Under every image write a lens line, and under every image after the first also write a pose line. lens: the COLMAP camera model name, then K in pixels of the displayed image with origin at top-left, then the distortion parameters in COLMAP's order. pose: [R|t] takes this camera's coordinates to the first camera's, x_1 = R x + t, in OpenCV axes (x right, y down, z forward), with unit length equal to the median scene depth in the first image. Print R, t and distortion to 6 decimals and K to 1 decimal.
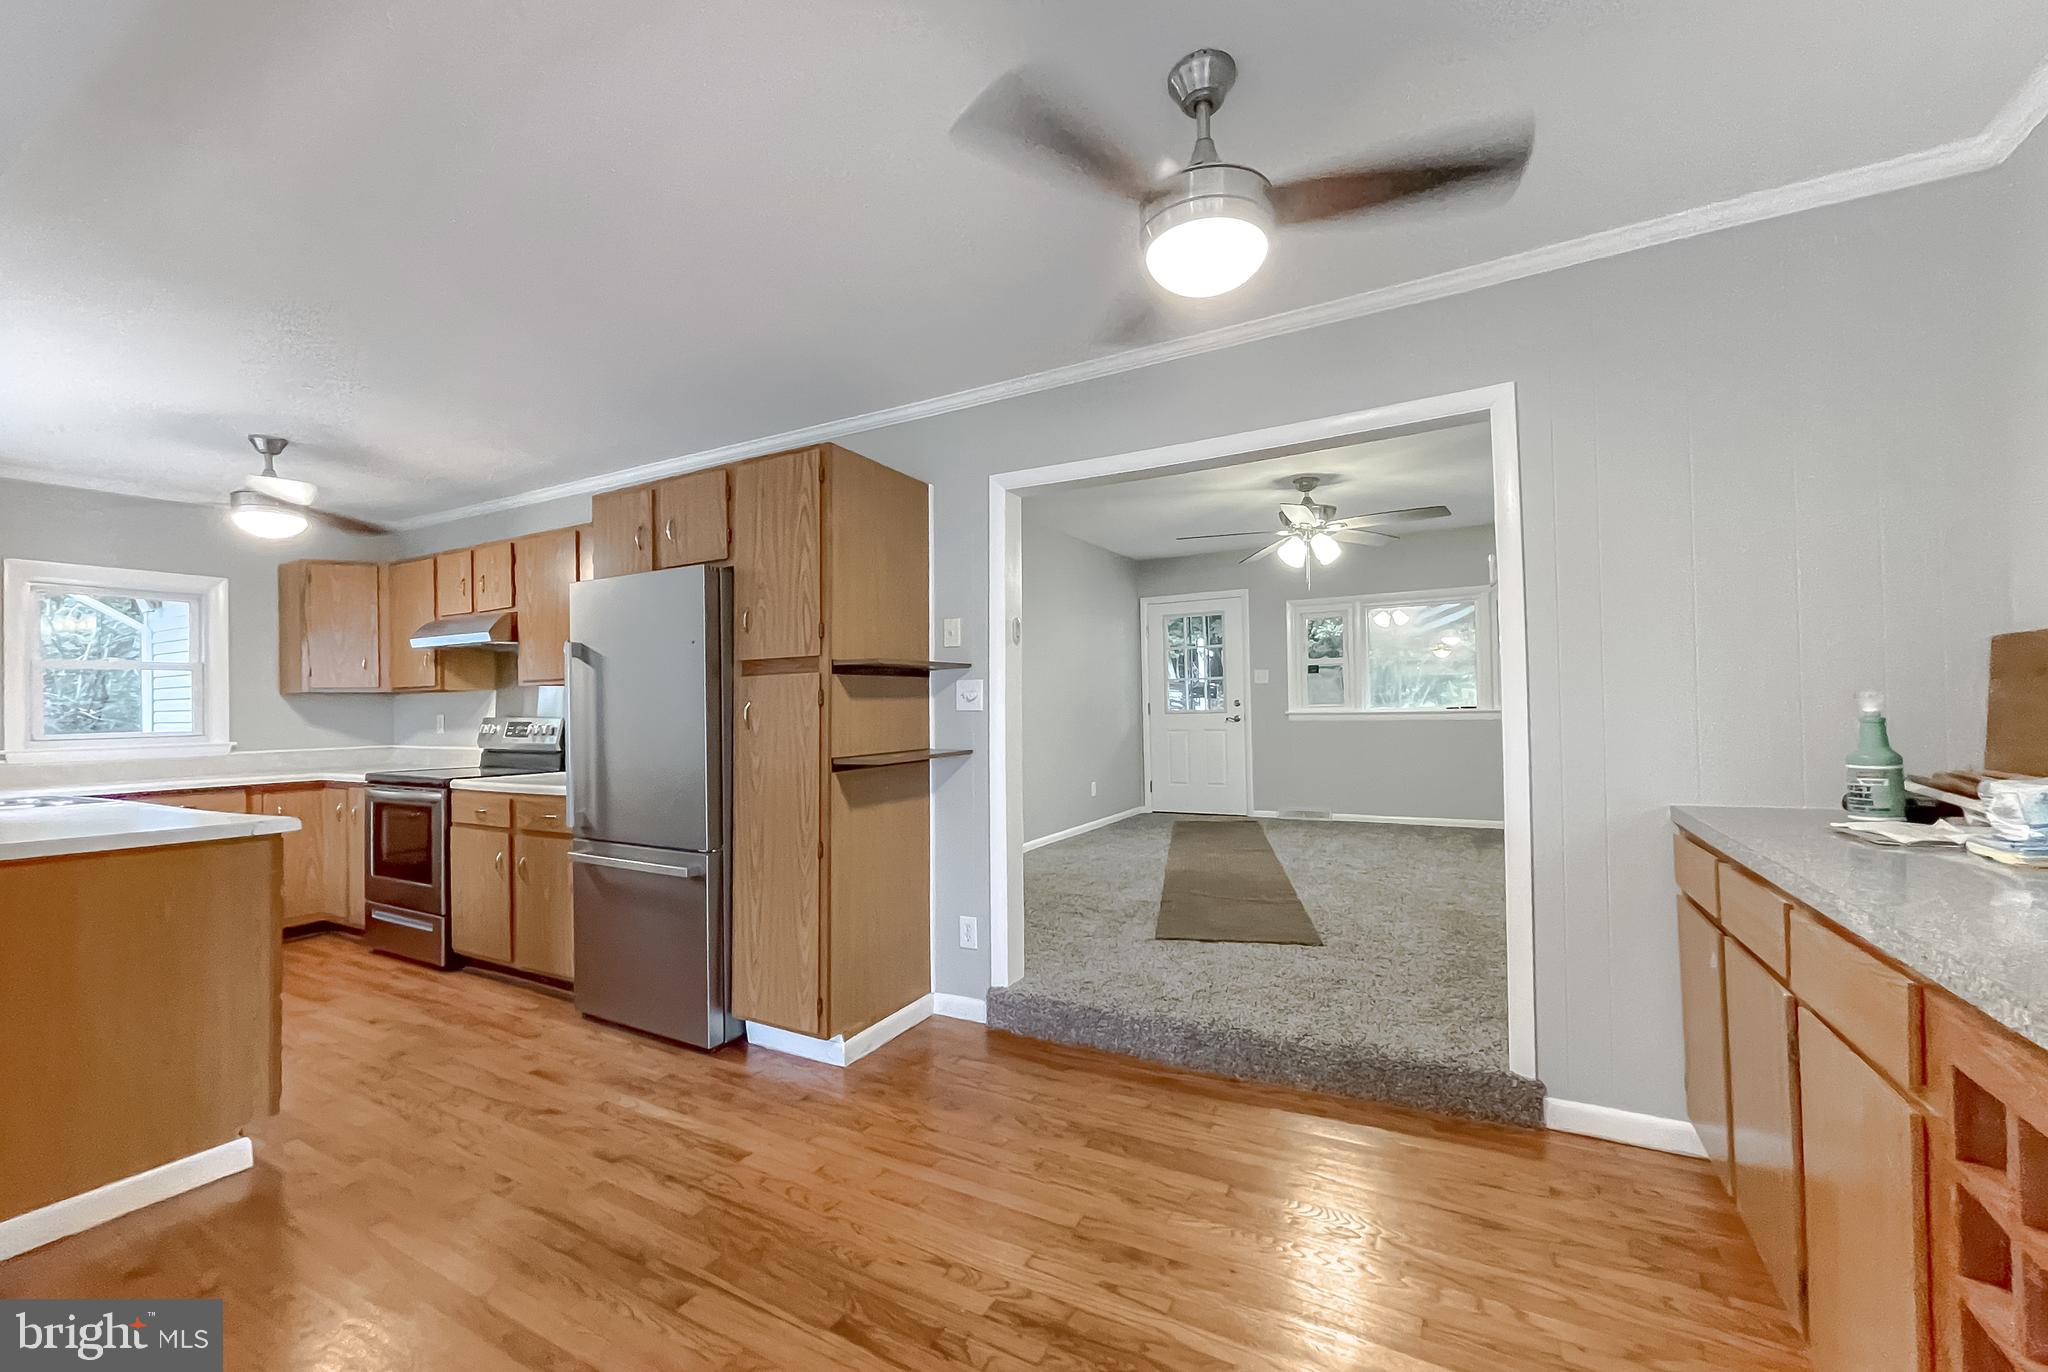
lens RADIAL K [[823.8, 0, 1014.5], [0, 823.8, 703.5], [0, 0, 1]] dist [-0.001887, -0.000143]
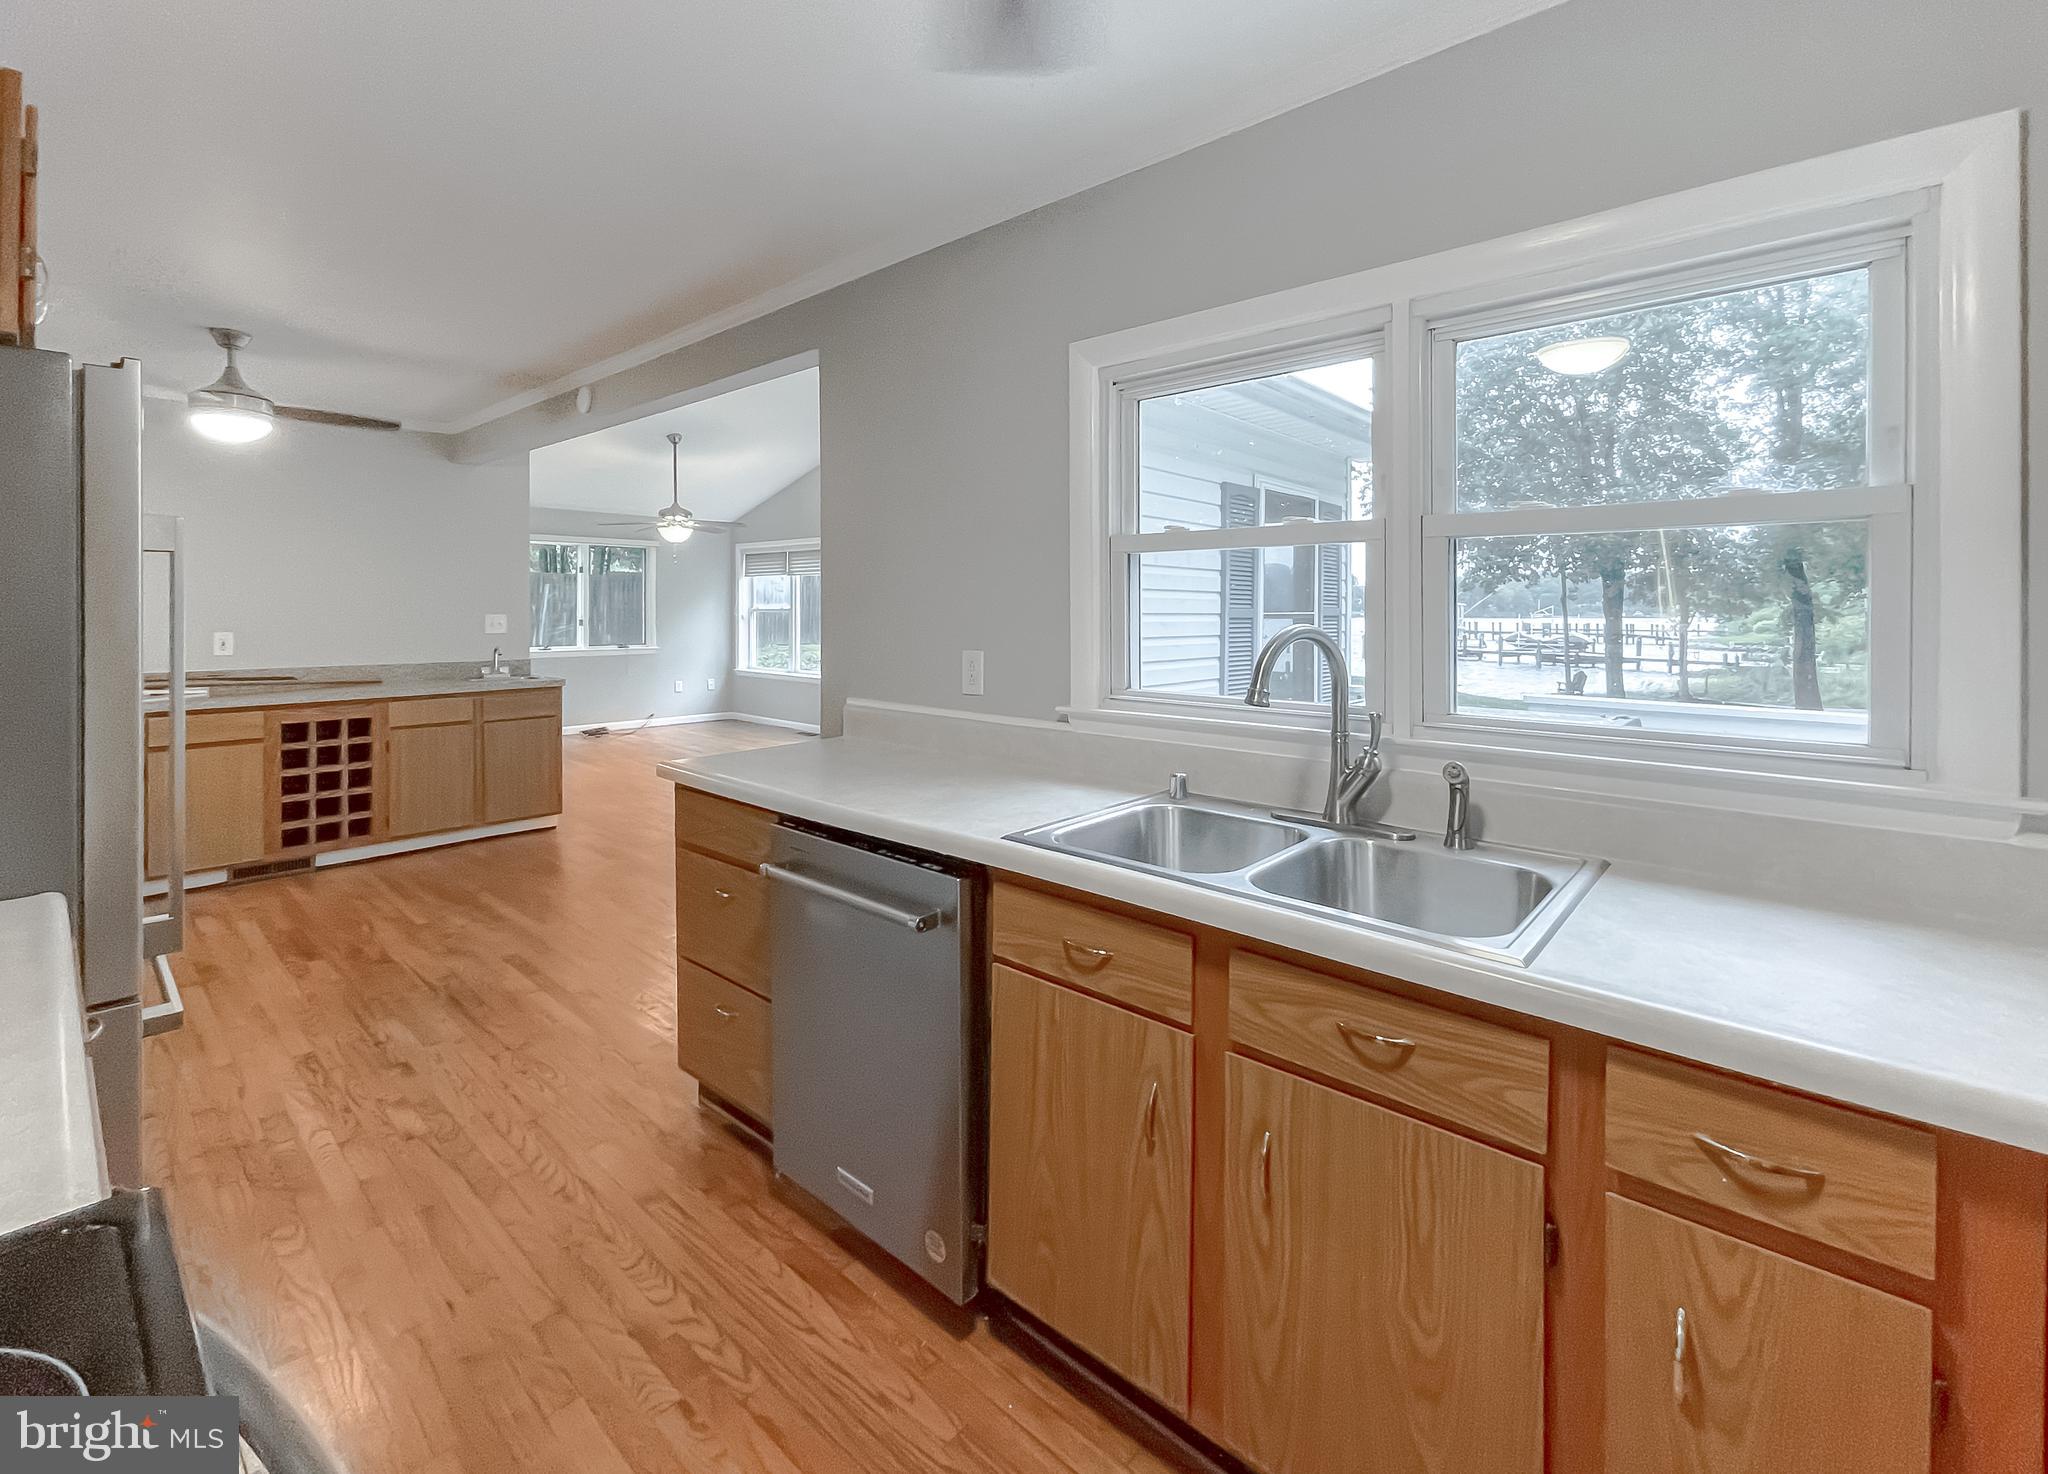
lens RADIAL K [[898.6, 0, 1029.2], [0, 898.6, 619.1], [0, 0, 1]] dist [-0.000306, 0.000080]
pose [[-0.975886, 0.012995, 0.217894, -1.713861], [0.012513, 0.999915, -0.003593, -0.023944], [-0.217923, -0.000779, -0.975966, 2.167436]]
